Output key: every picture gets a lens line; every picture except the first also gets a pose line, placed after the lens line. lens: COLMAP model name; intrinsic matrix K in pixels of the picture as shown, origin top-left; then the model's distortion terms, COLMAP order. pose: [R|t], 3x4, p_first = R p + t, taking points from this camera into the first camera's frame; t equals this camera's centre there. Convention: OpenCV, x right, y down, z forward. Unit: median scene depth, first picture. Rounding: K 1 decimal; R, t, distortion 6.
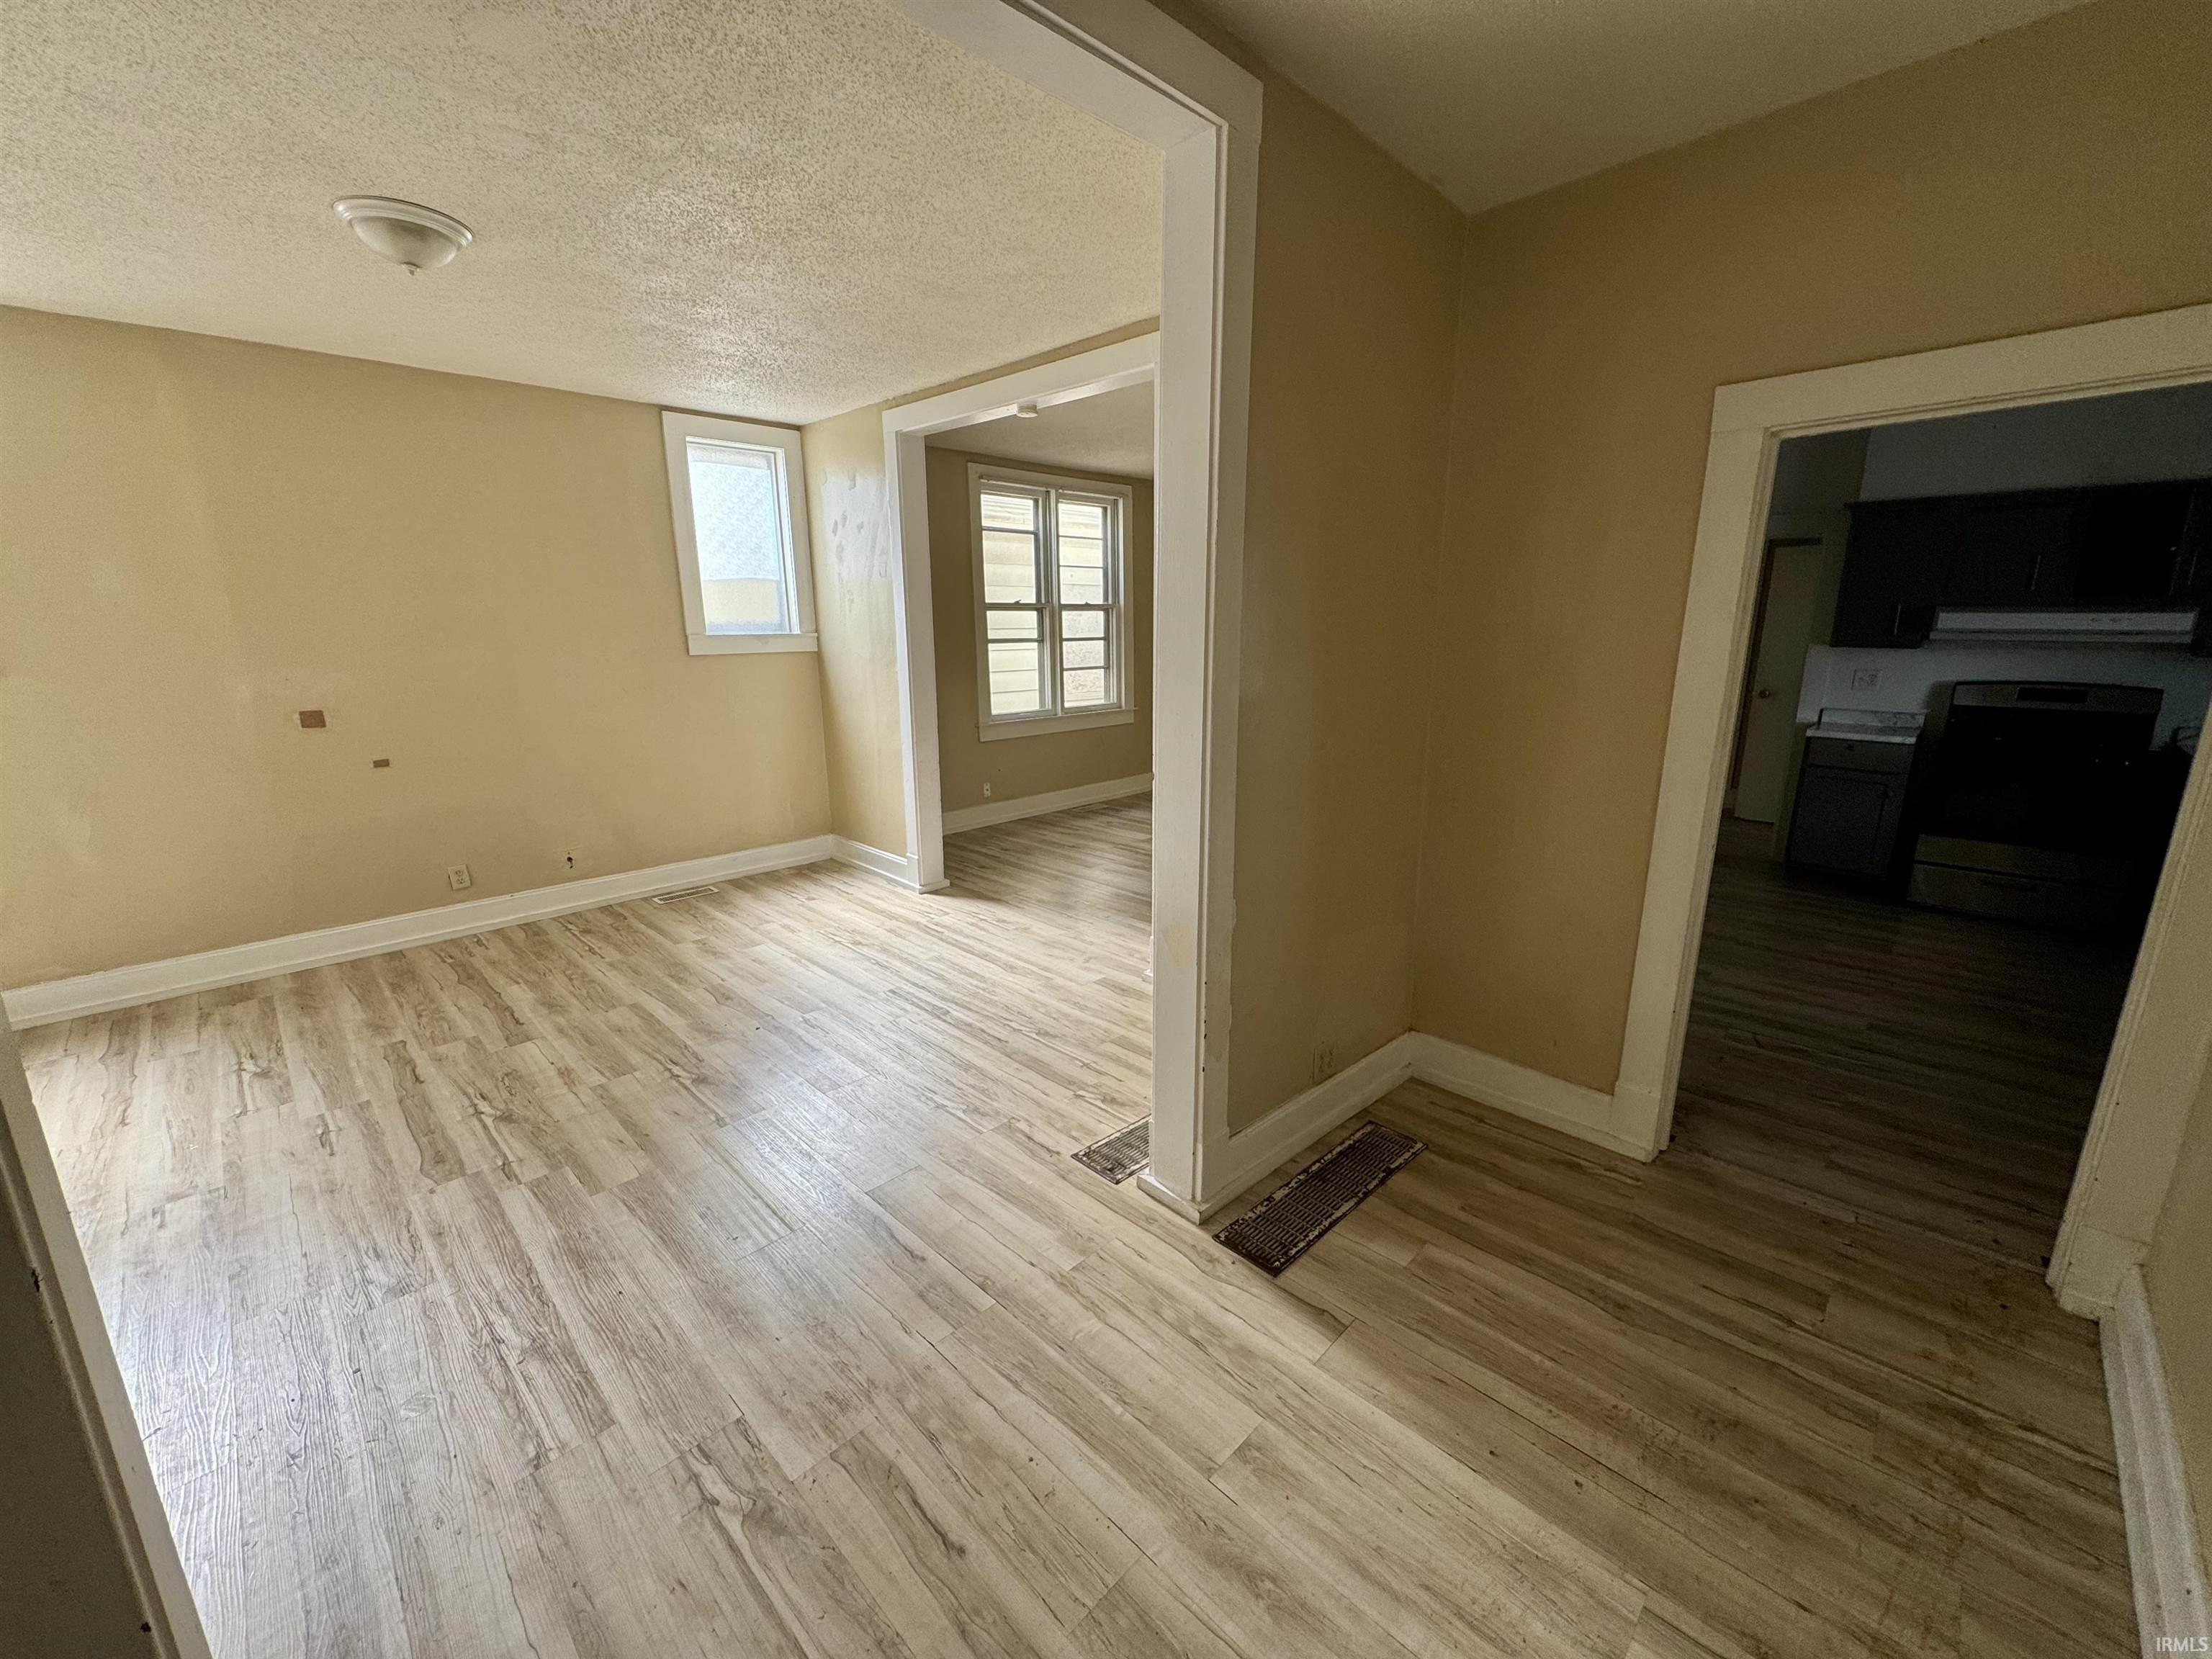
lens RADIAL K [[887.9, 0, 1106.0], [0, 887.9, 829.5], [0, 0, 1]] dist [-0.003223, -0.000150]
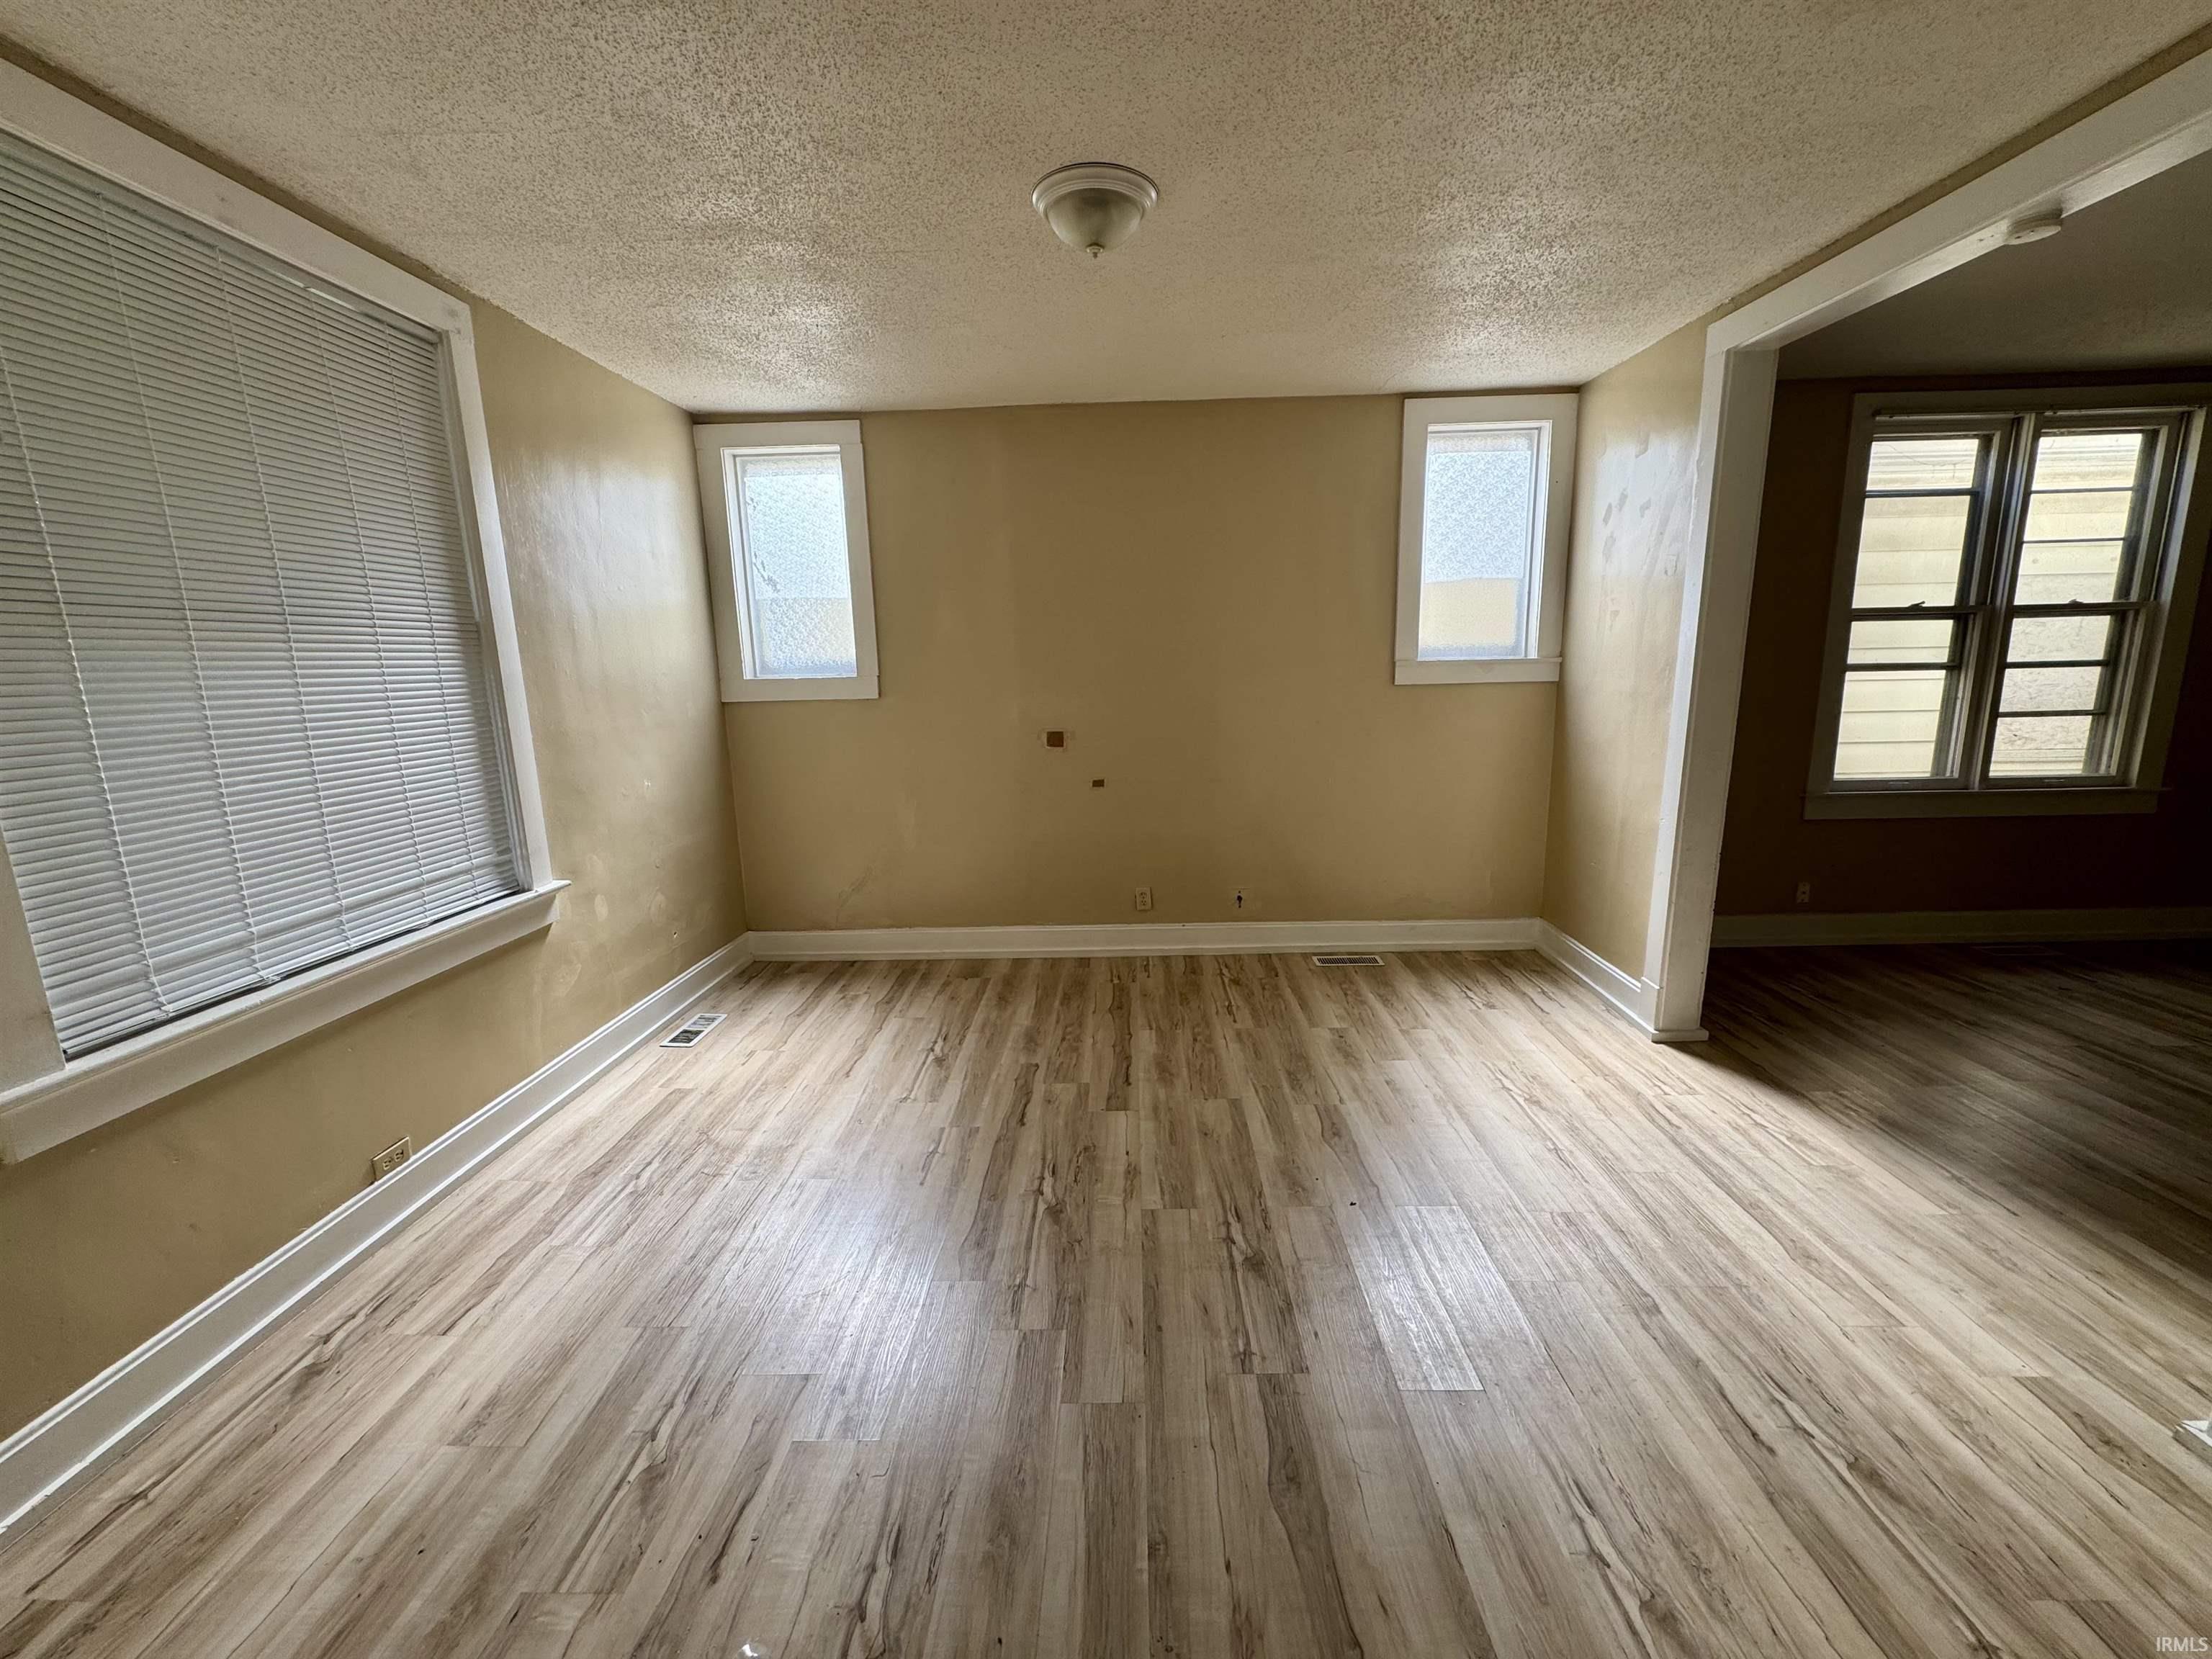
lens RADIAL K [[886.6, 0, 1106.0], [0, 886.6, 829.5], [0, 0, 1]] dist [-0.000705, 0.000033]
pose [[0.690906, 0.128493, -0.711434, -0.042155], [-0.147846, 0.988393, 0.034935, -0.053068], [0.707666, 0.081046, 0.701884, 0.239735]]
